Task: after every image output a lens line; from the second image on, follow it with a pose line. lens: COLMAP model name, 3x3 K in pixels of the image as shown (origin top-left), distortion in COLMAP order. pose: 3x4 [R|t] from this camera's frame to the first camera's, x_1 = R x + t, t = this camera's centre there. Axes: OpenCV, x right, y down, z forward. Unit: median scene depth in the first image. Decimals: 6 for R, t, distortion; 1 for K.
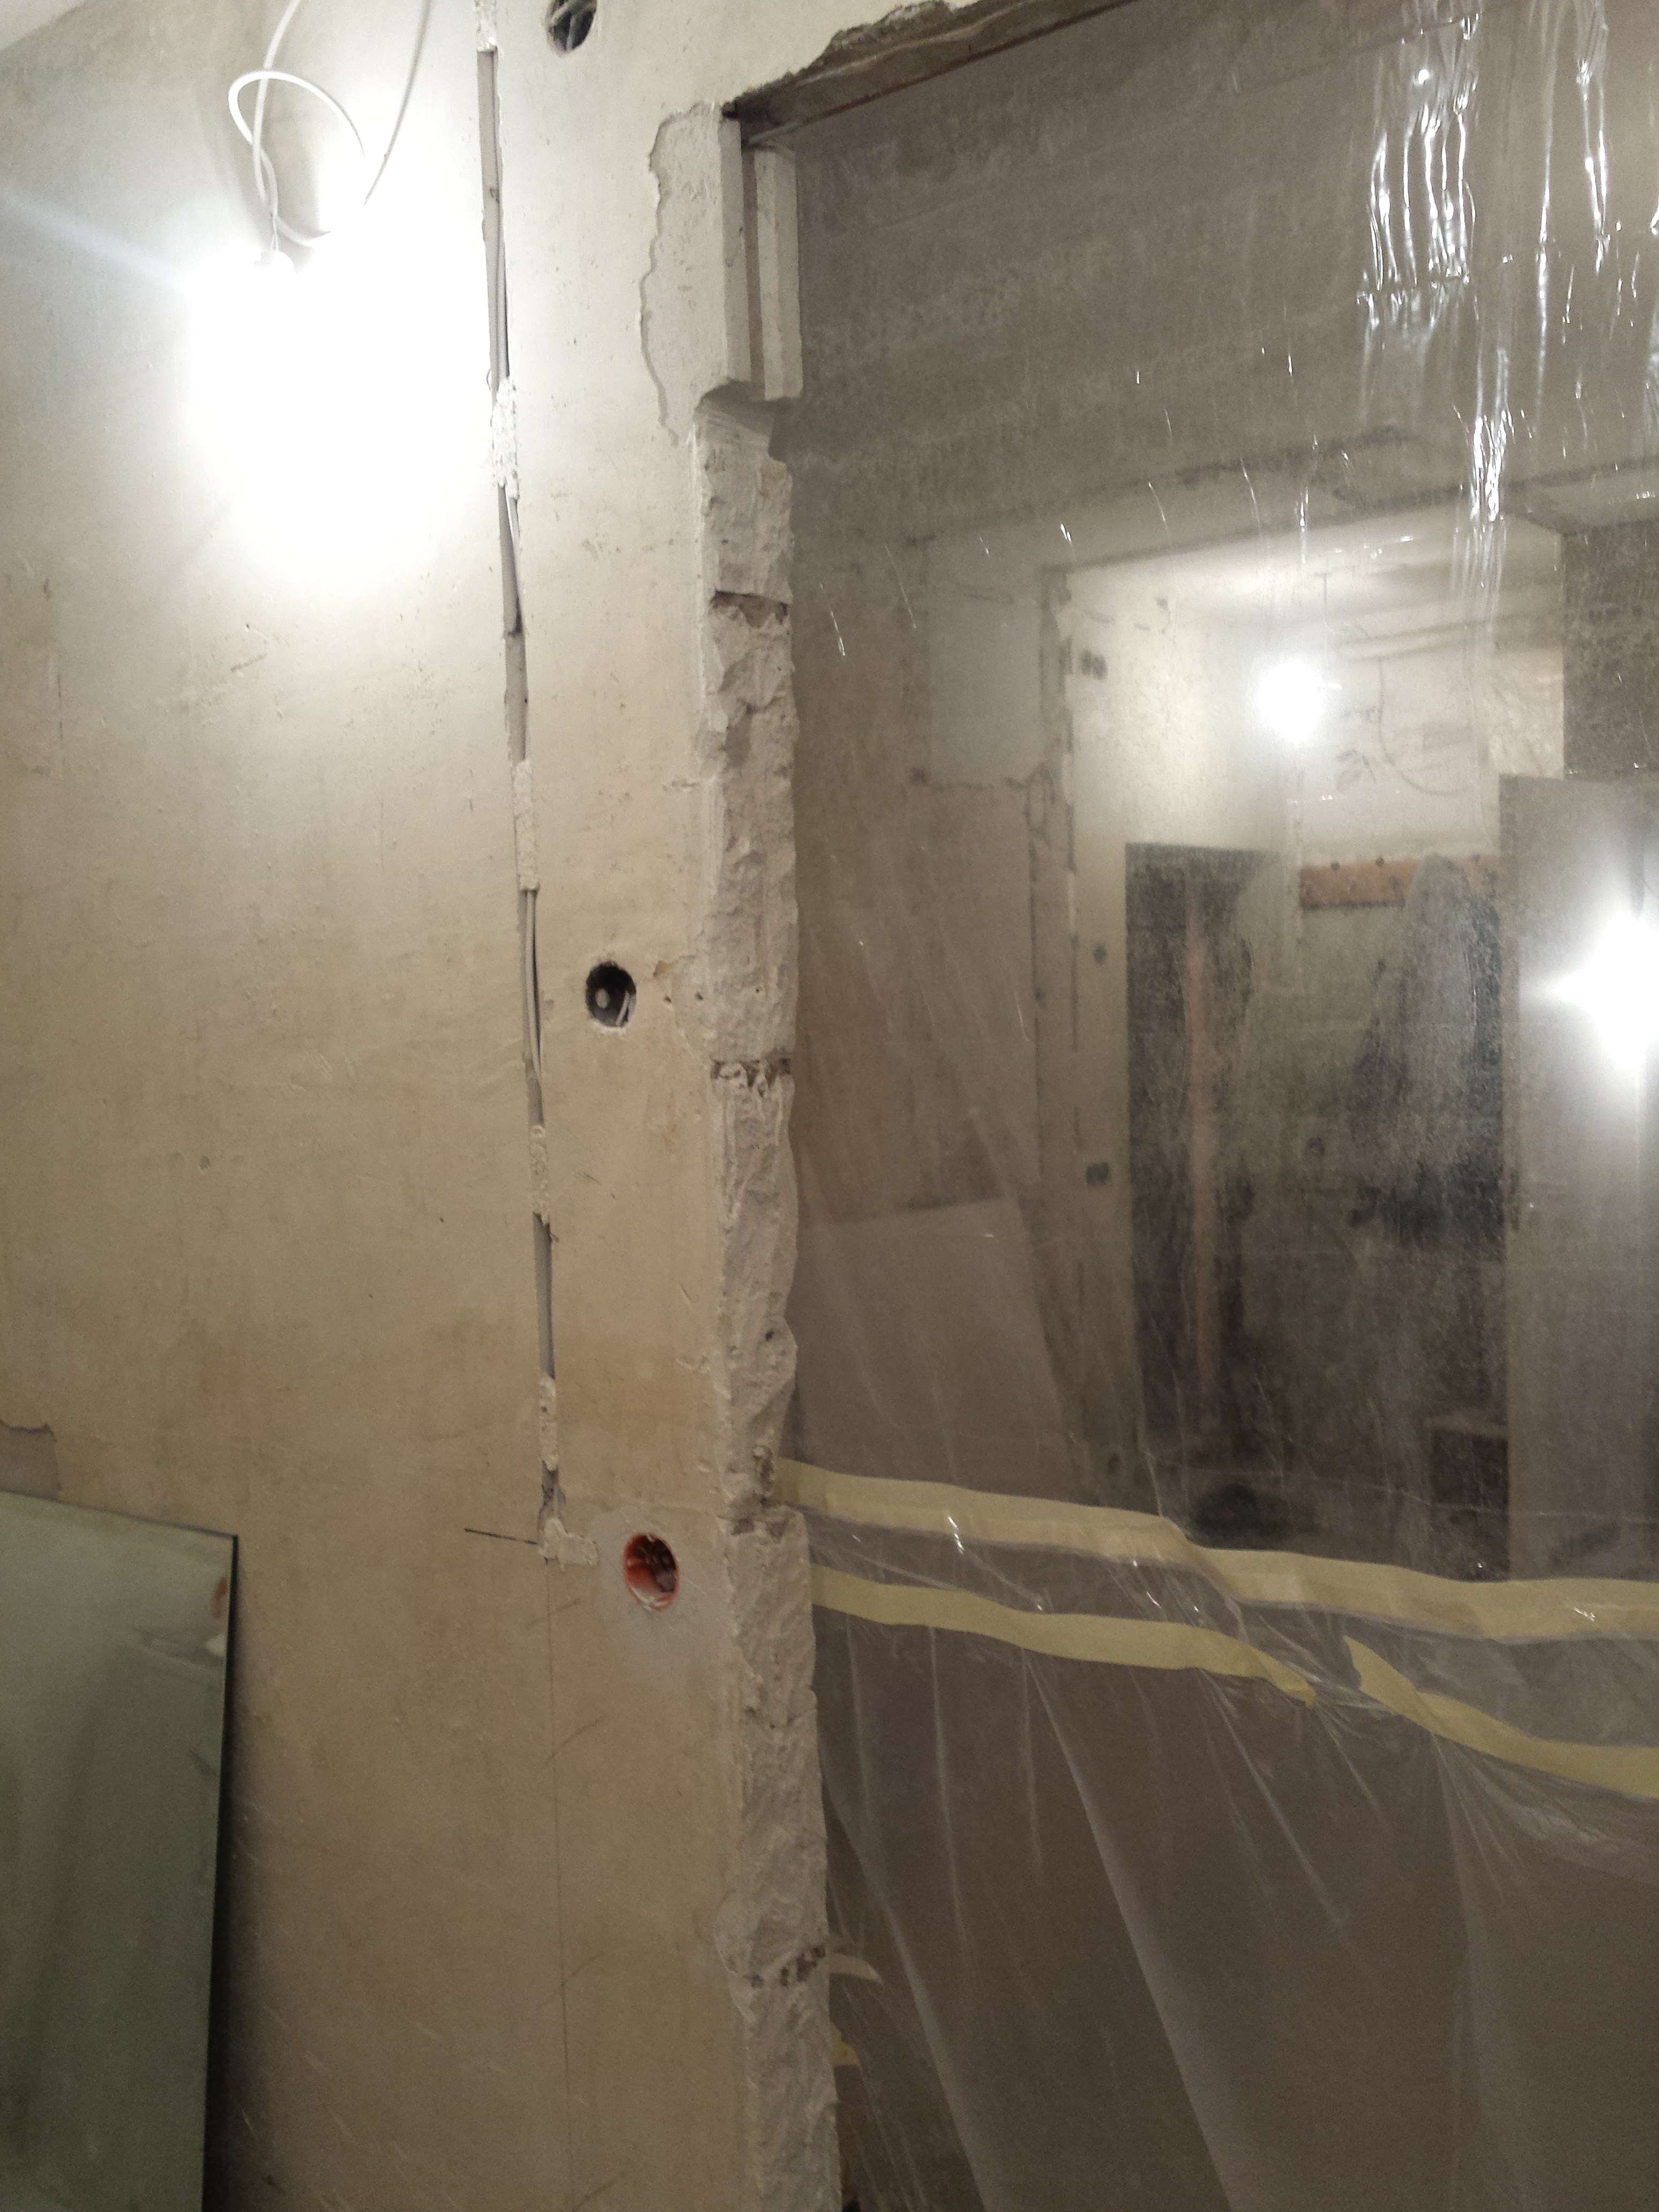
lens RADIAL K [[2018.1, 0, 812.6], [0, 2018.1, 1125.3], [0, 0, 1]] dist [0.136771, -0.299137]
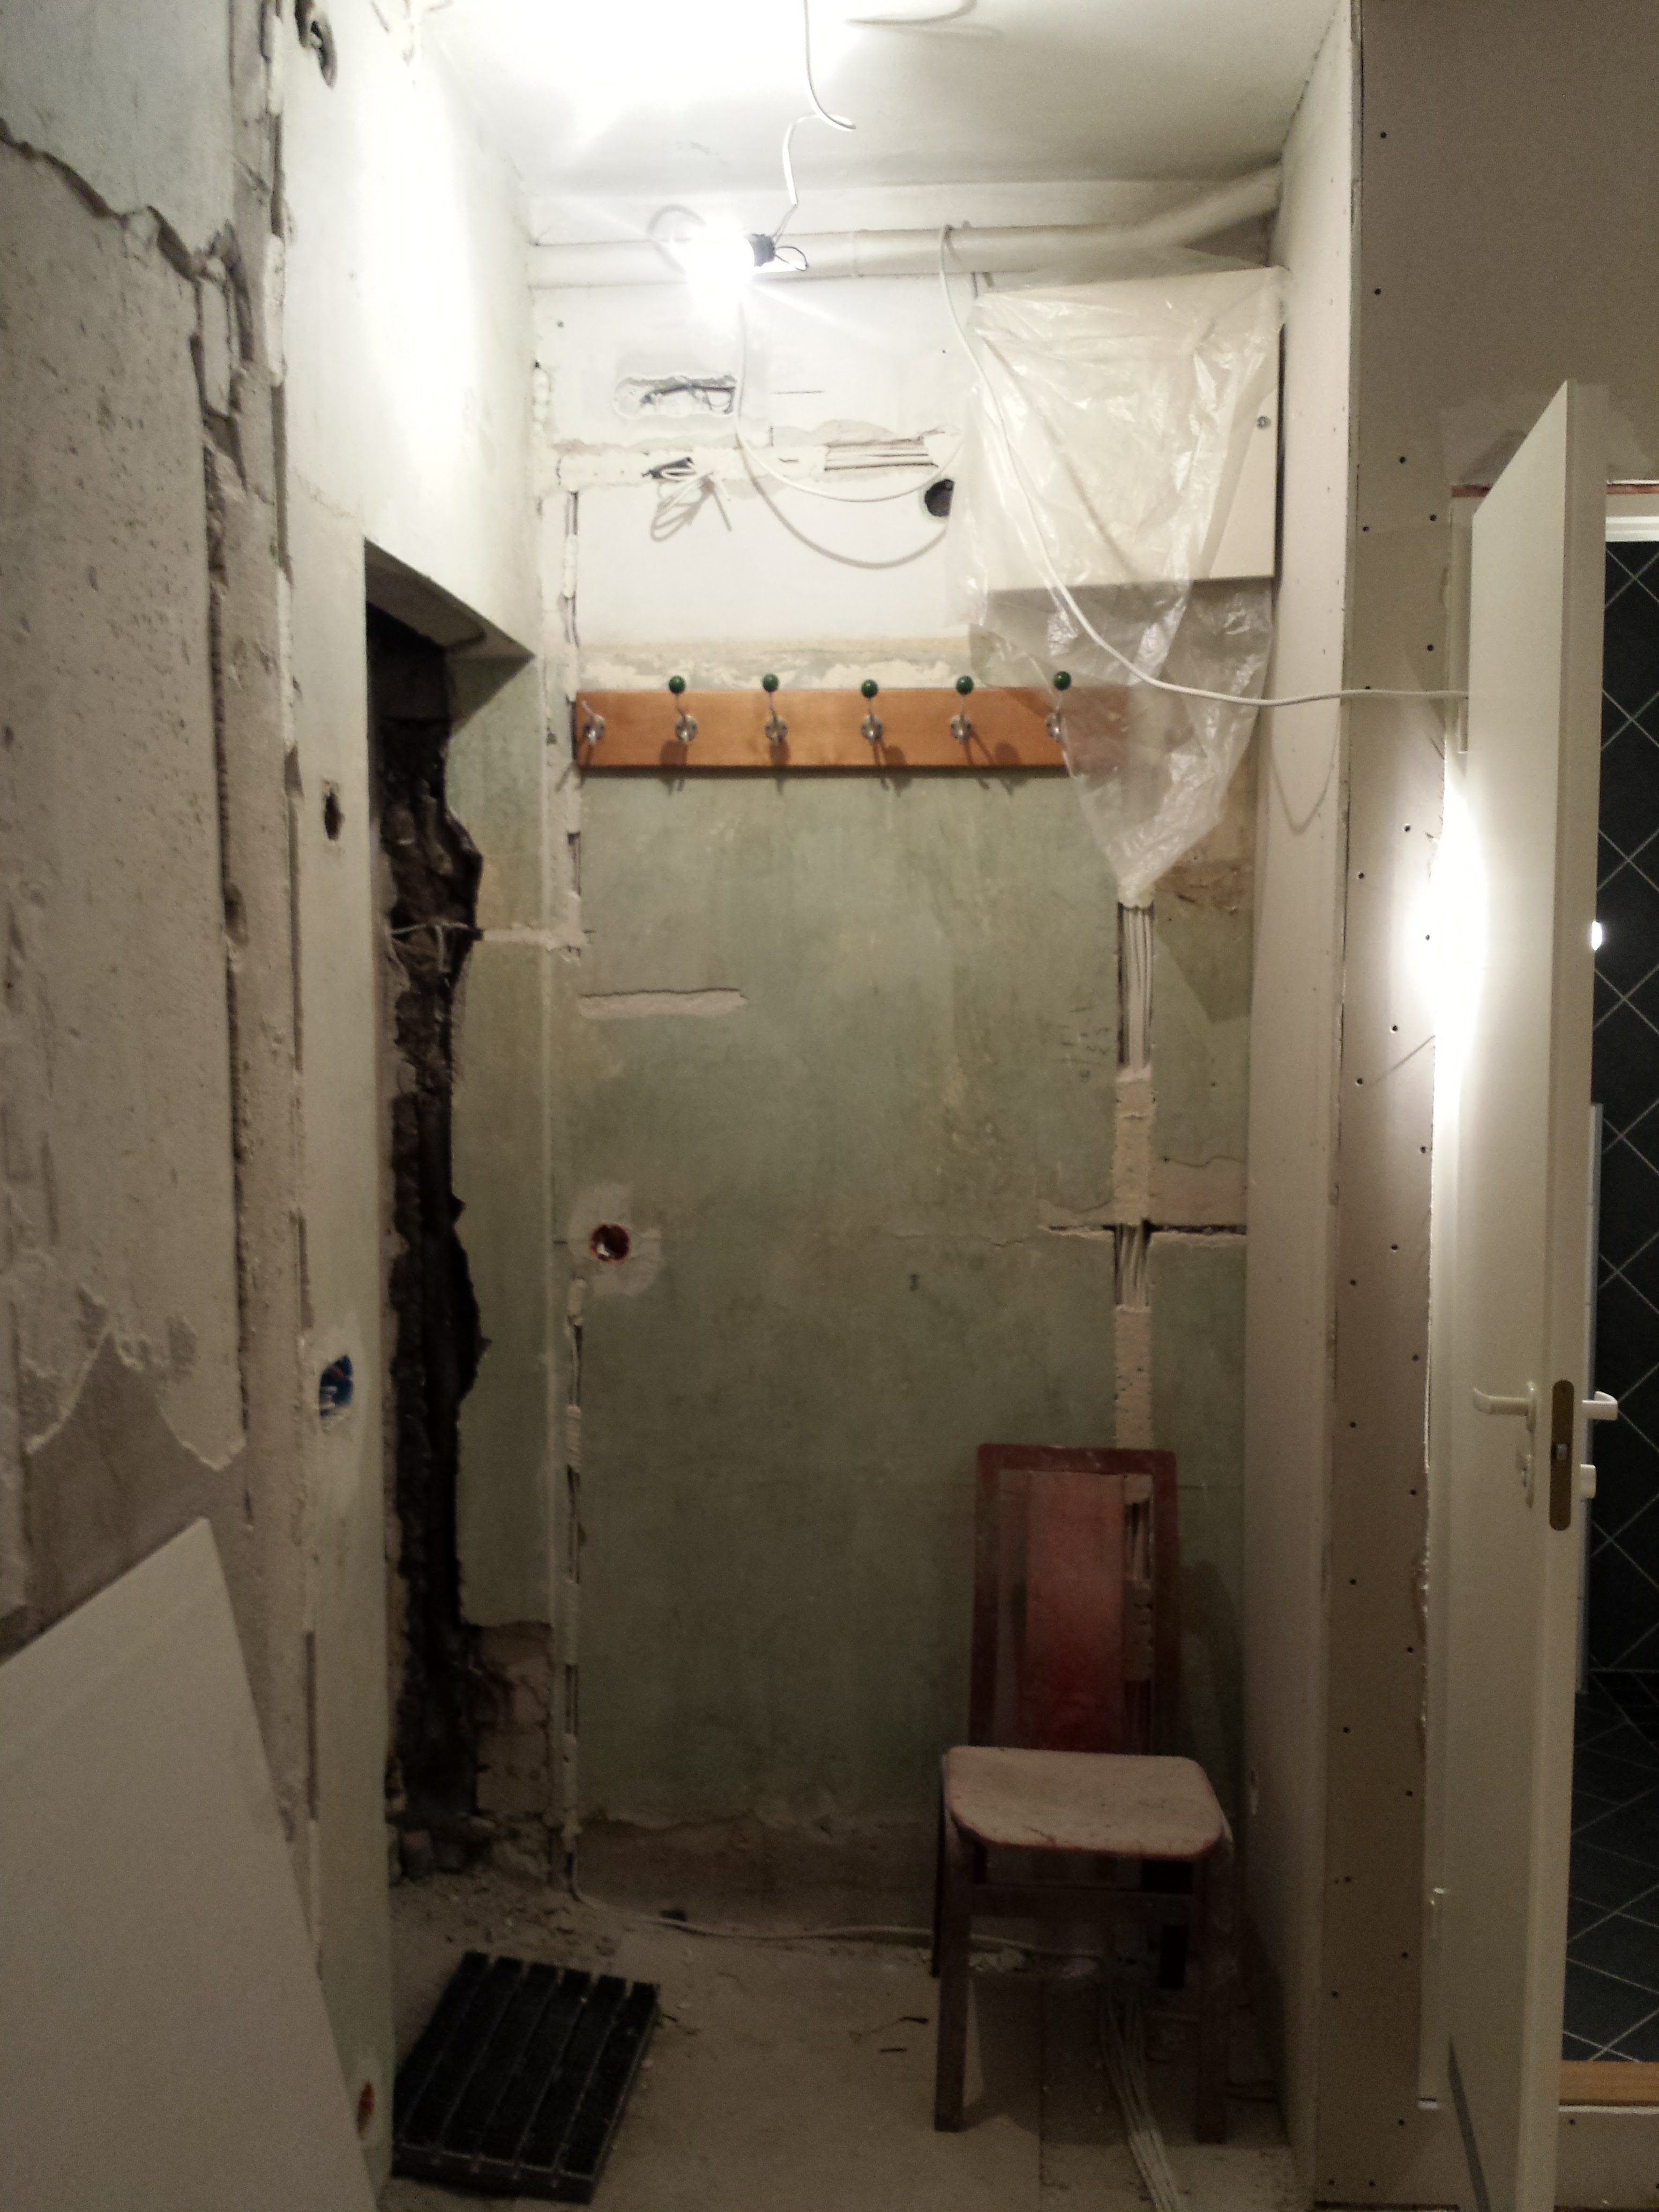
lens RADIAL K [[2018.1, 0, 812.6], [0, 2018.1, 1125.3], [0, 0, 1]] dist [0.136771, -0.299137]
pose [[0.799478, -0.026554, 0.600108, -0.016704], [0.021303, 0.999647, 0.015853, -0.026057], [-0.600317, 0.000110, 0.799762, 0.561538]]
